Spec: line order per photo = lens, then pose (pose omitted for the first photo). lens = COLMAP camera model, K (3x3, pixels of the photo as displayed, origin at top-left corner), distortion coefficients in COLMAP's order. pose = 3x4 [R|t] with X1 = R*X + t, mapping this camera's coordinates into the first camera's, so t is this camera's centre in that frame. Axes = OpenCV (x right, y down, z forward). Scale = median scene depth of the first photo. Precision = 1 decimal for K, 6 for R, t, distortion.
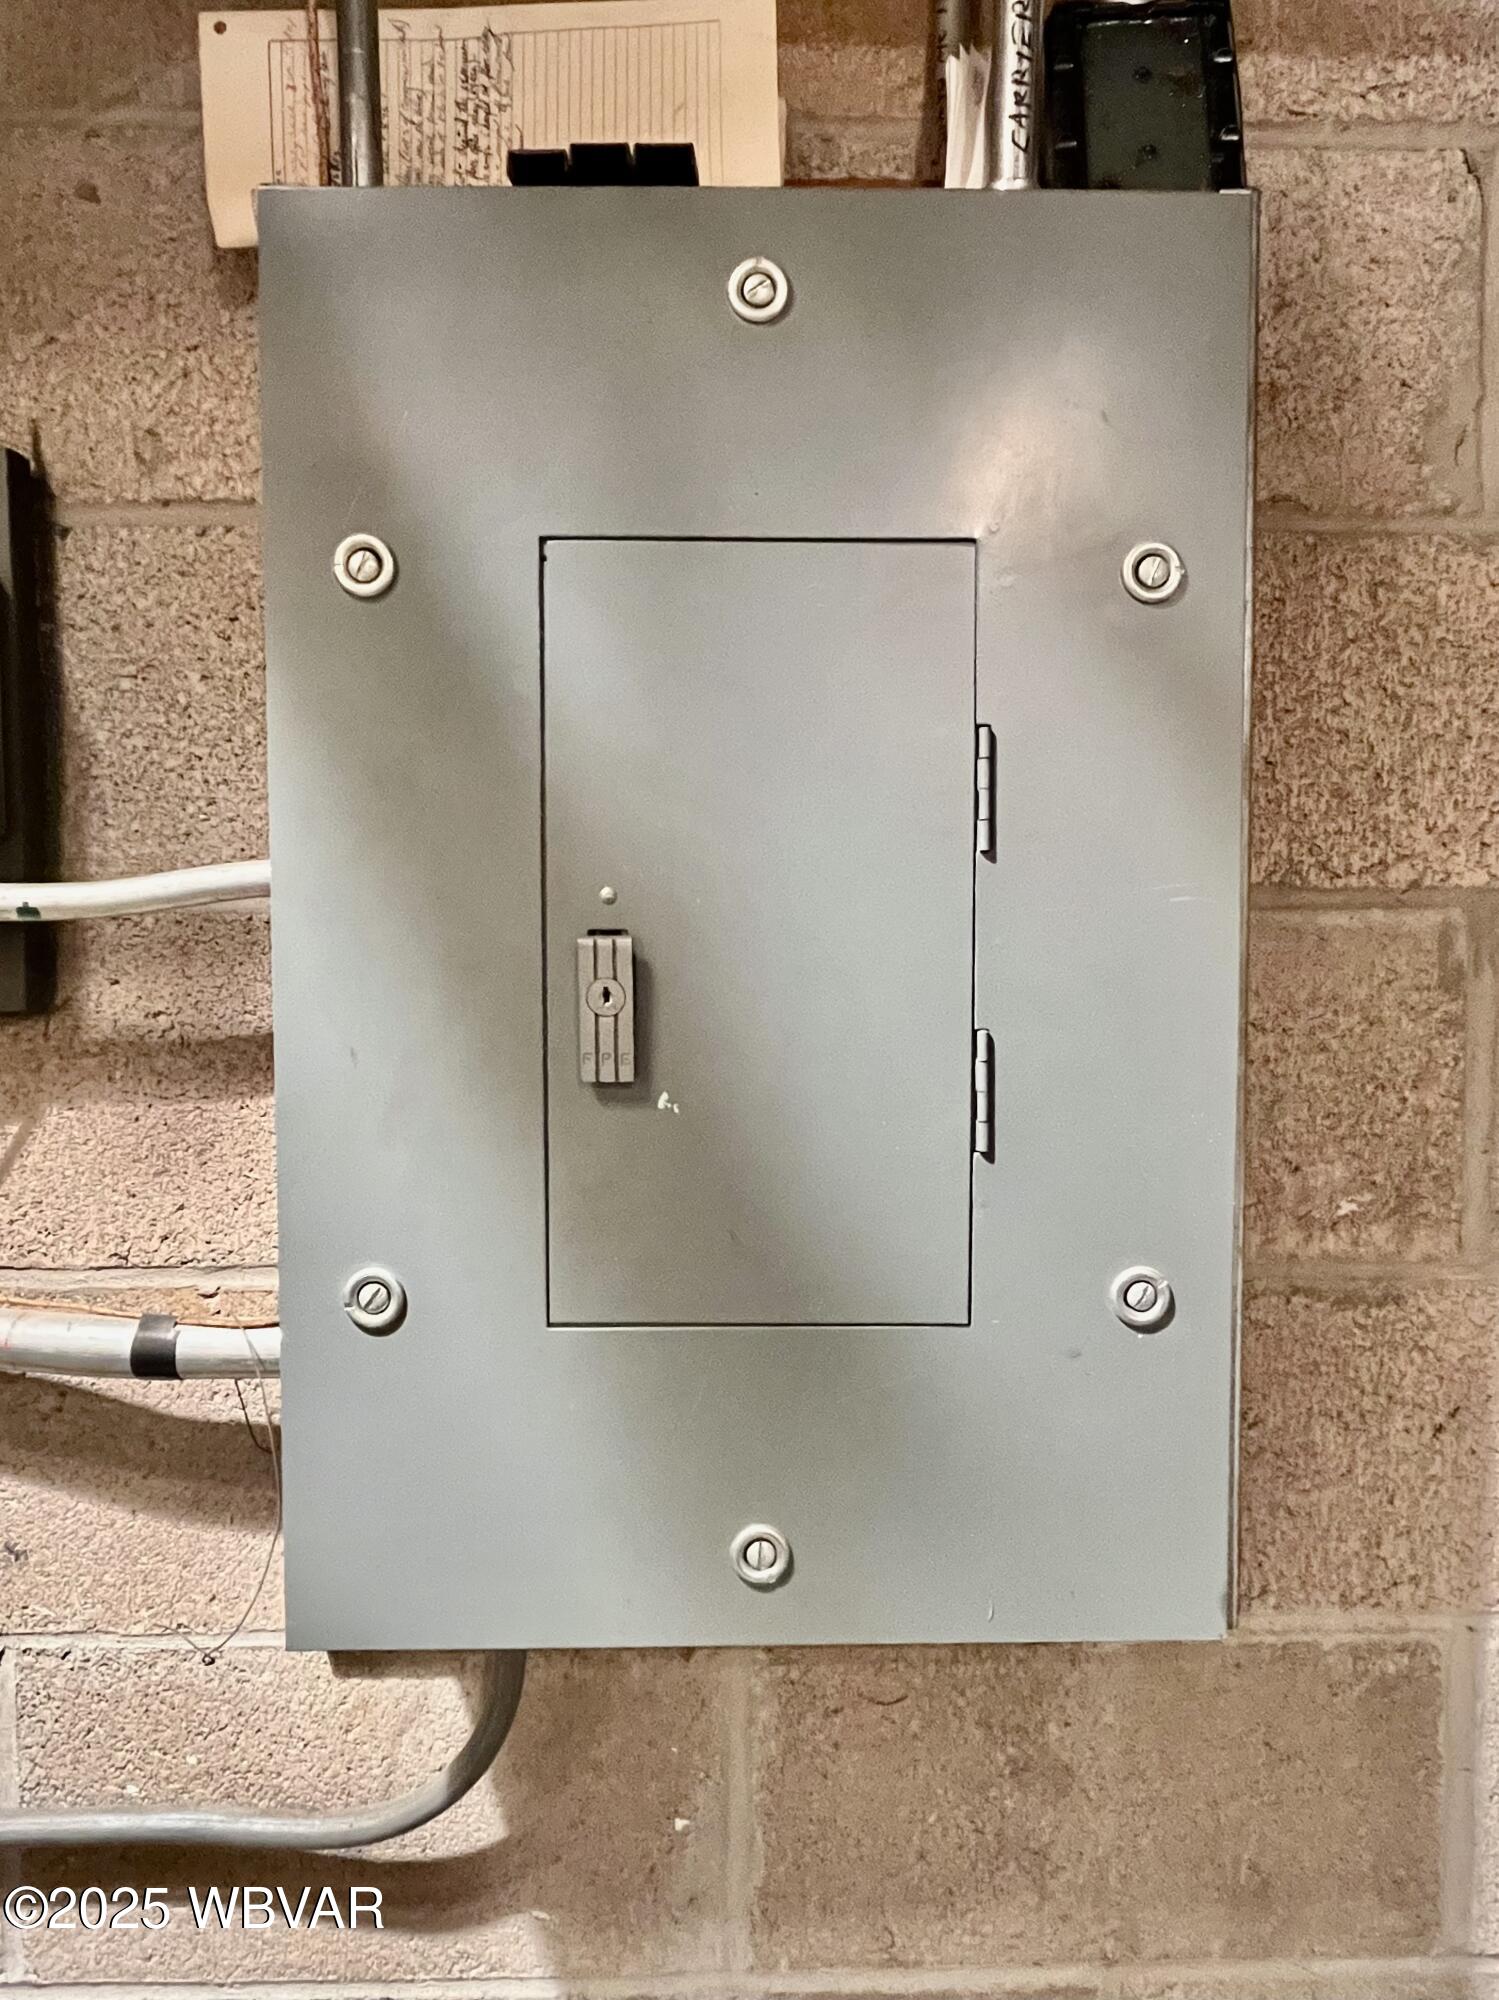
lens RADIAL K [[1108.2, 0, 749.5], [0, 1108.2, 997.4], [0, 0, 1]] dist [-0.001129, -0.000018]
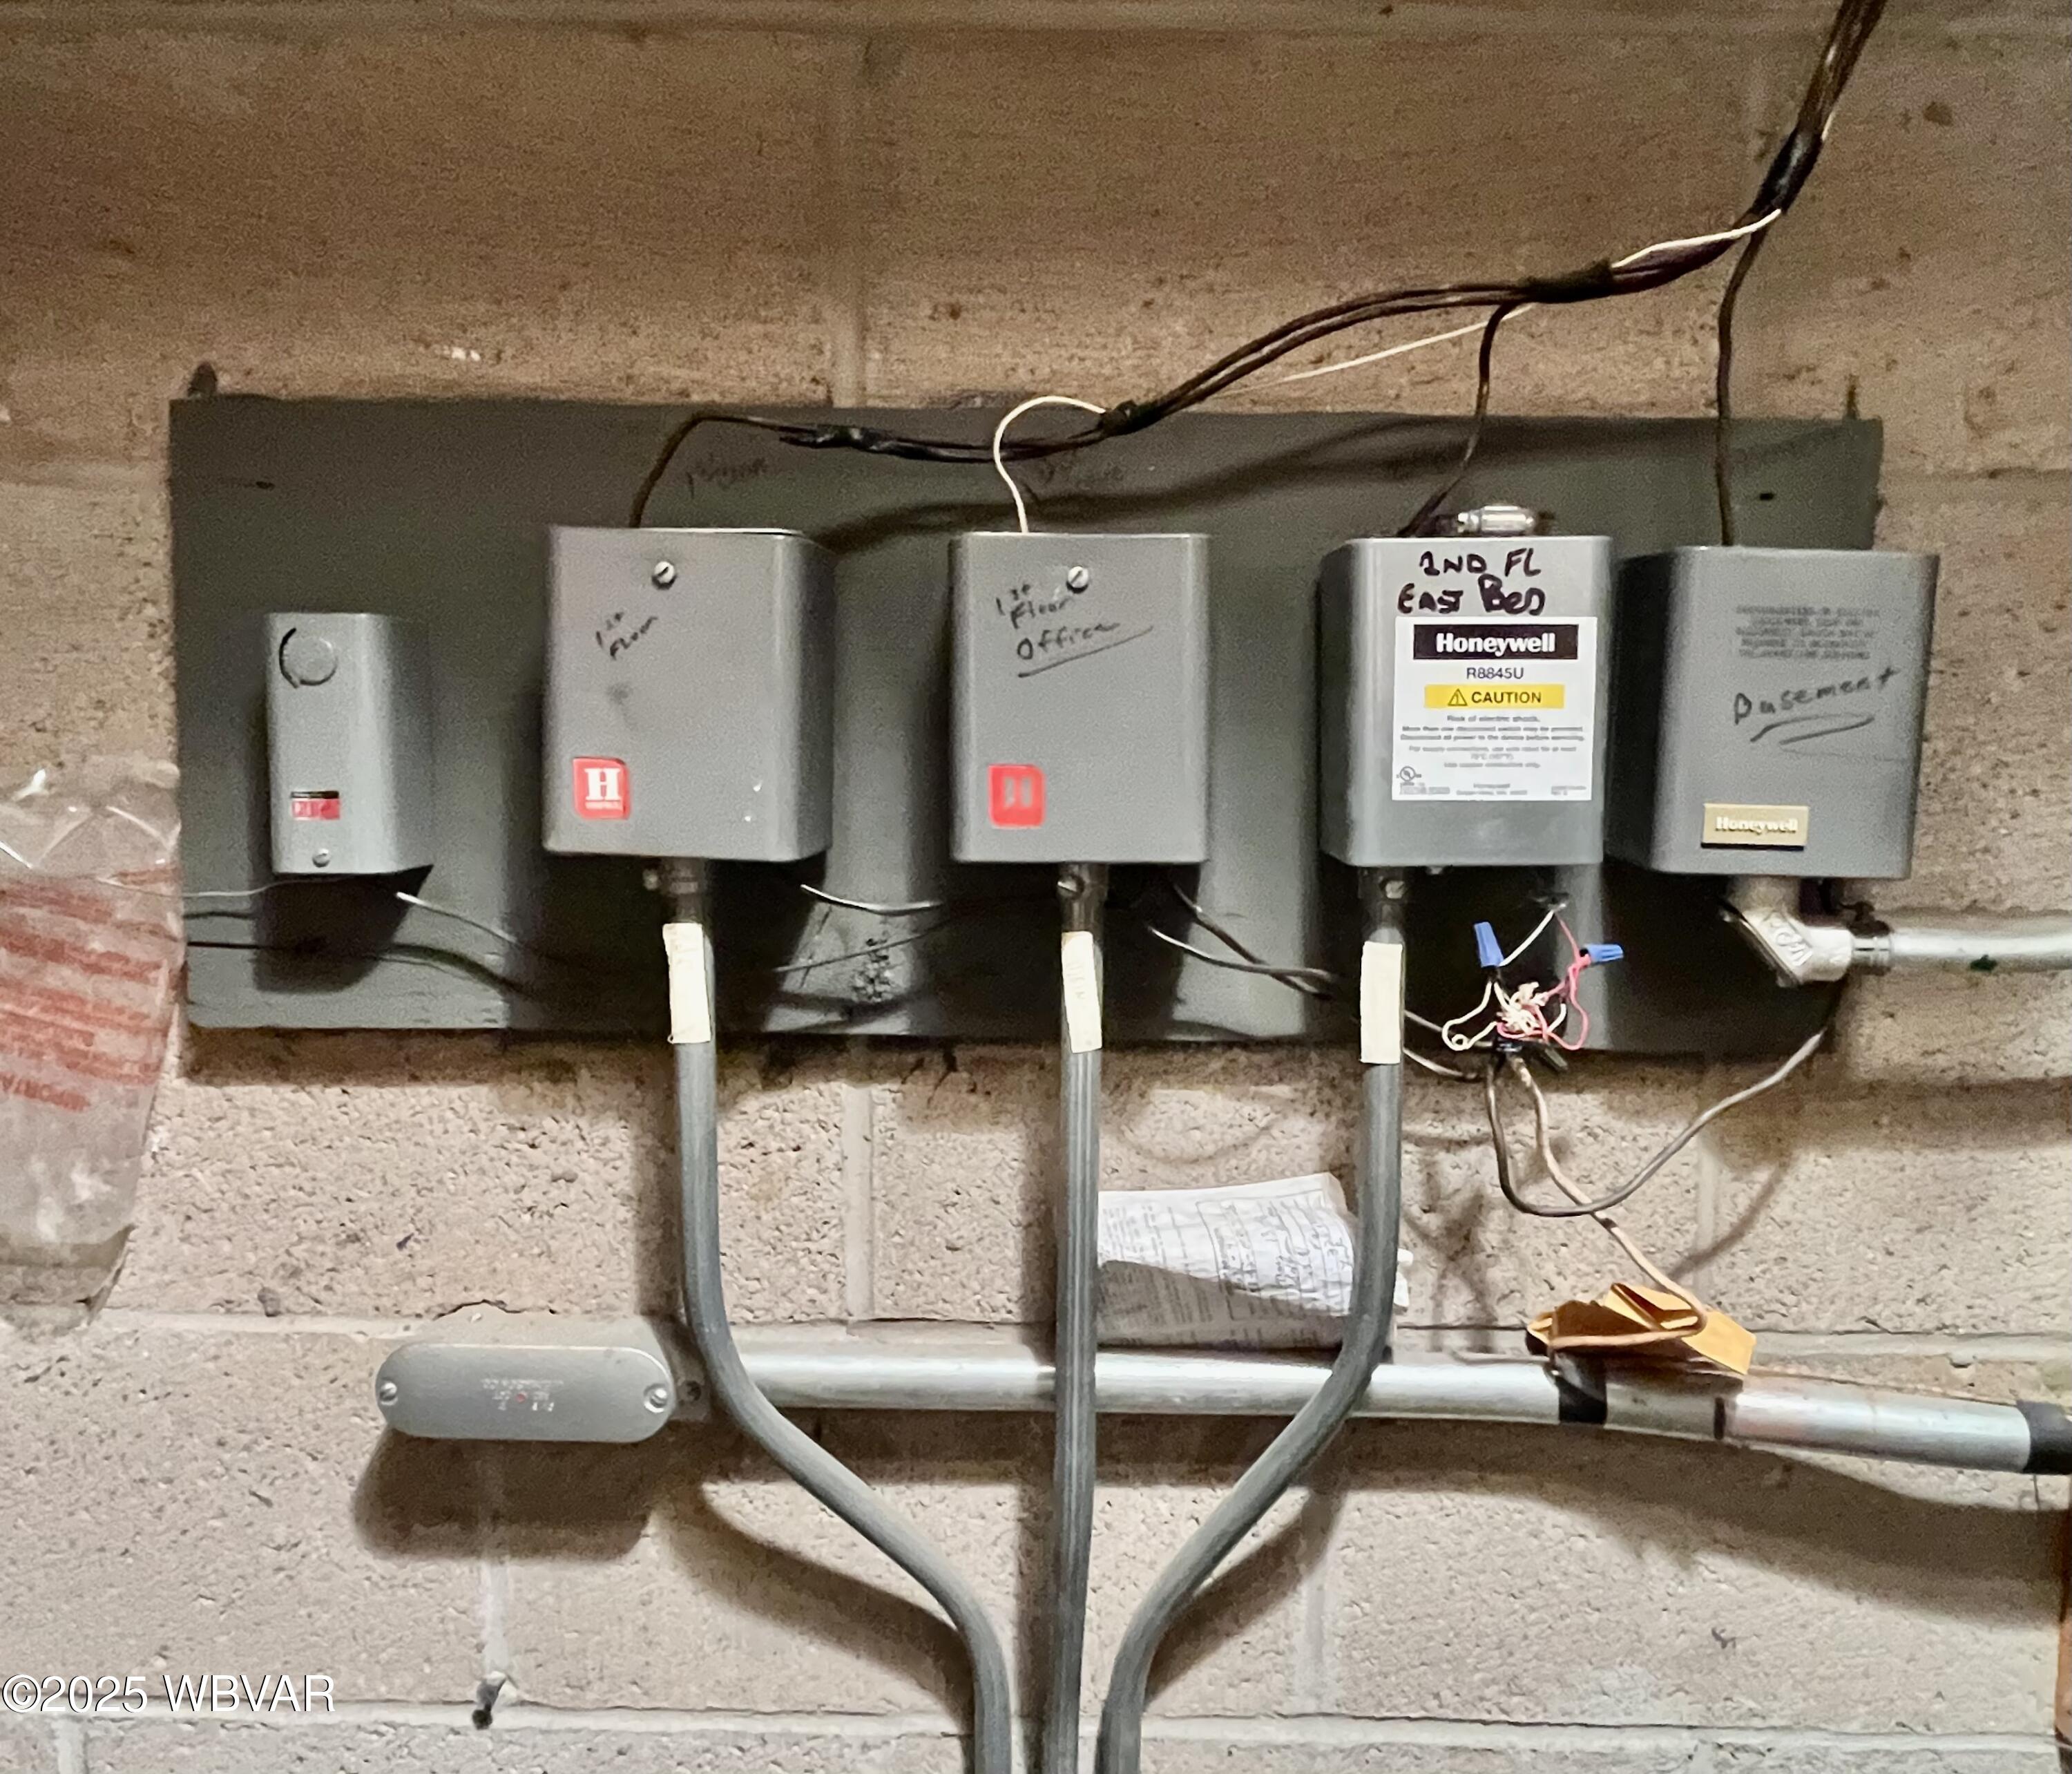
lens RADIAL K [[1268.8, 0, 1035.6], [0, 1268.8, 889.3], [0, 0, 1]] dist [-0.002565, 0.001866]
pose [[0.999578, 0.018254, -0.022590, -1.227352], [-0.017541, 0.999354, 0.031352, -0.133885], [0.023148, -0.030943, 0.999253, -0.026524]]
